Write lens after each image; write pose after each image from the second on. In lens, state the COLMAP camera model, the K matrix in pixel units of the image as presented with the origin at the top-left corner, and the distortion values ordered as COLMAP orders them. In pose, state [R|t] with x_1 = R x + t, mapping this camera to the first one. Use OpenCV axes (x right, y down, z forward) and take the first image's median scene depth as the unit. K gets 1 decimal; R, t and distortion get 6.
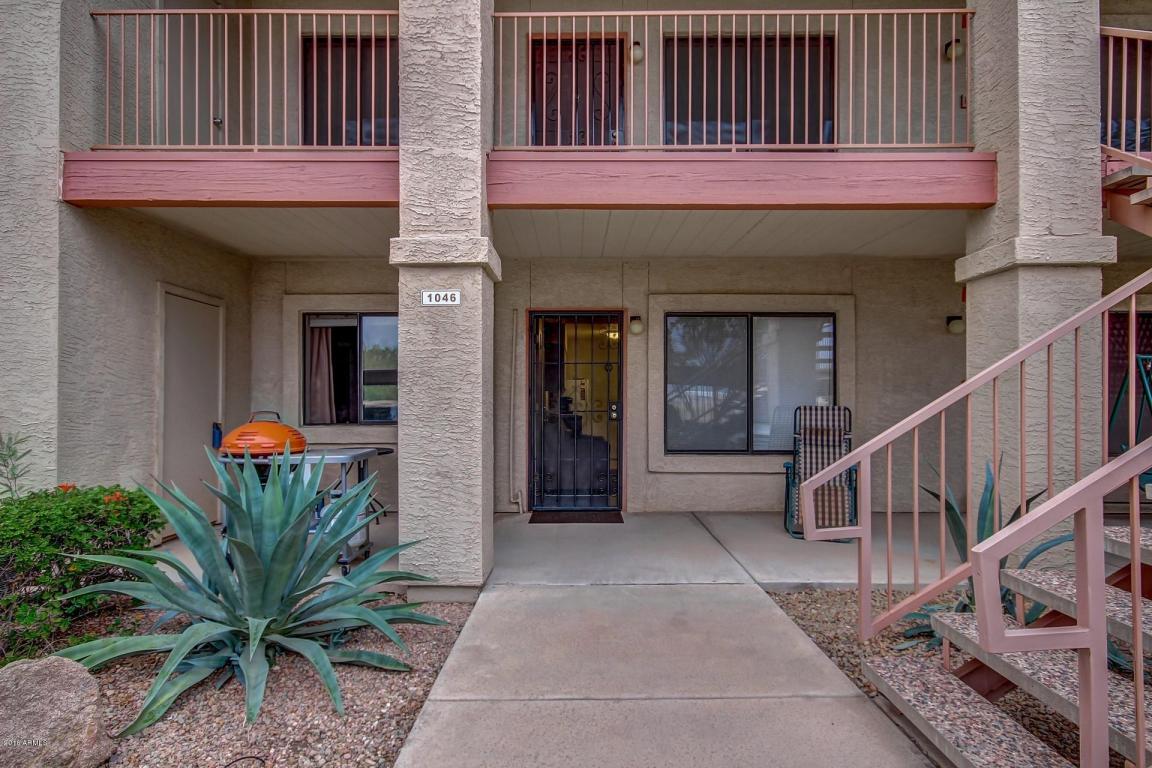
lens RADIAL K [[638.5, 0, 576.1], [0, 638.5, 395.2], [0, 0, 1]] dist [0.020347, -0.001867]
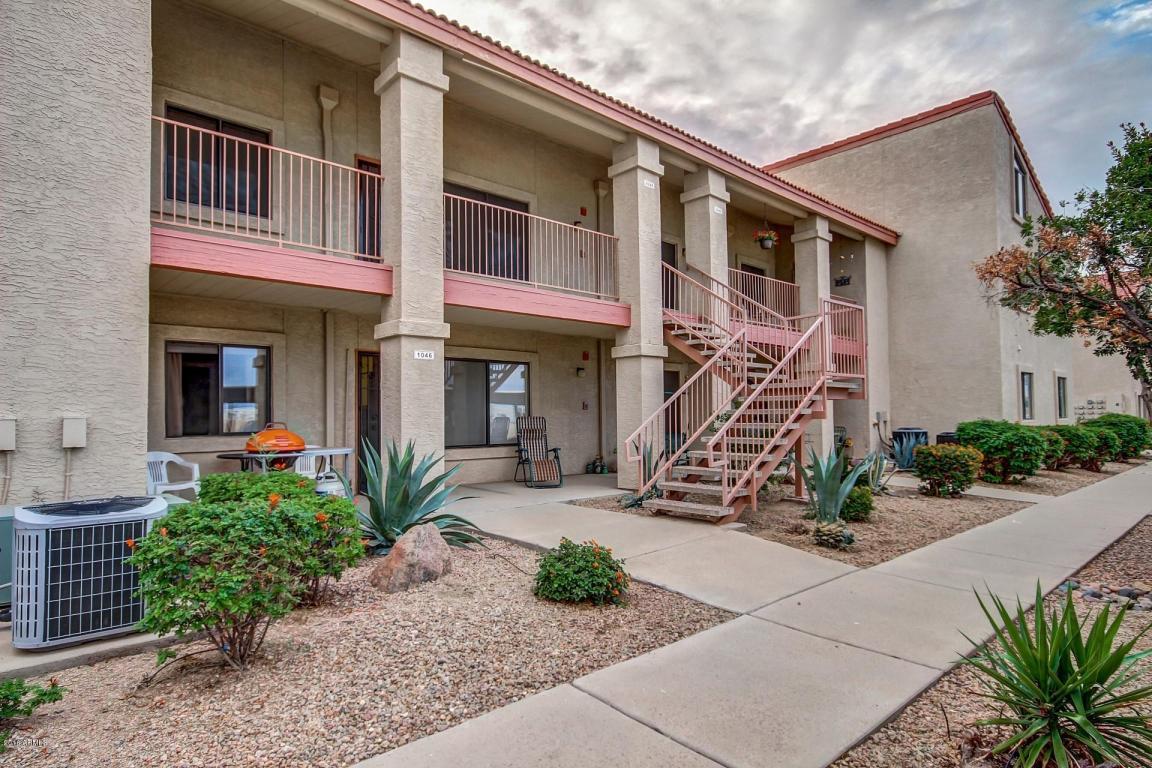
lens RADIAL K [[638.5, 0, 576.1], [0, 638.5, 395.2], [0, 0, 1]] dist [0.020347, -0.001867]
pose [[0.737060, 0.013939, 0.675684, -1.035818], [0.004462, 0.999665, -0.025490, 0.004813], [-0.675813, 0.021803, 0.736751, -0.547220]]
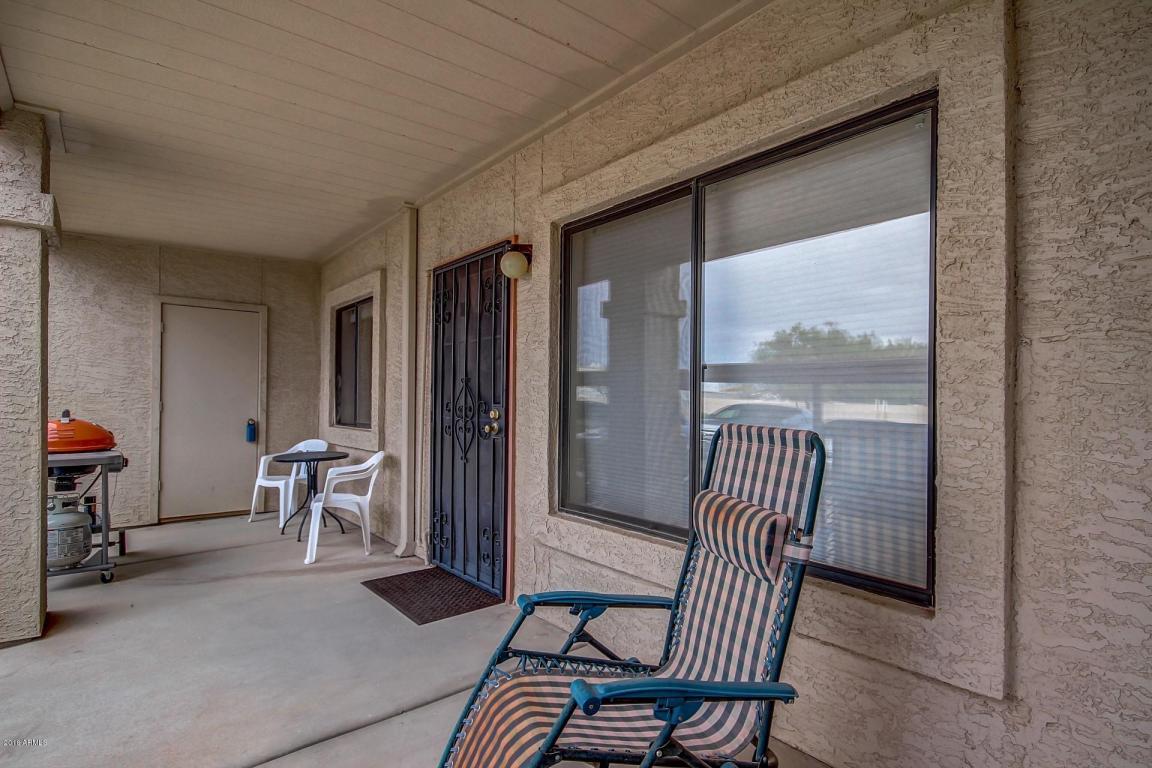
lens RADIAL K [[578.1, 0, 580.6], [0, 578.1, 395.8], [0, 0, 1]] dist [-0.002040, -0.000210]
pose [[0.627401, 0.003511, -0.778689, 0.773216], [-0.000814, 0.999992, 0.003852, 0.002711], [0.778696, -0.001783, 0.627399, 1.119181]]
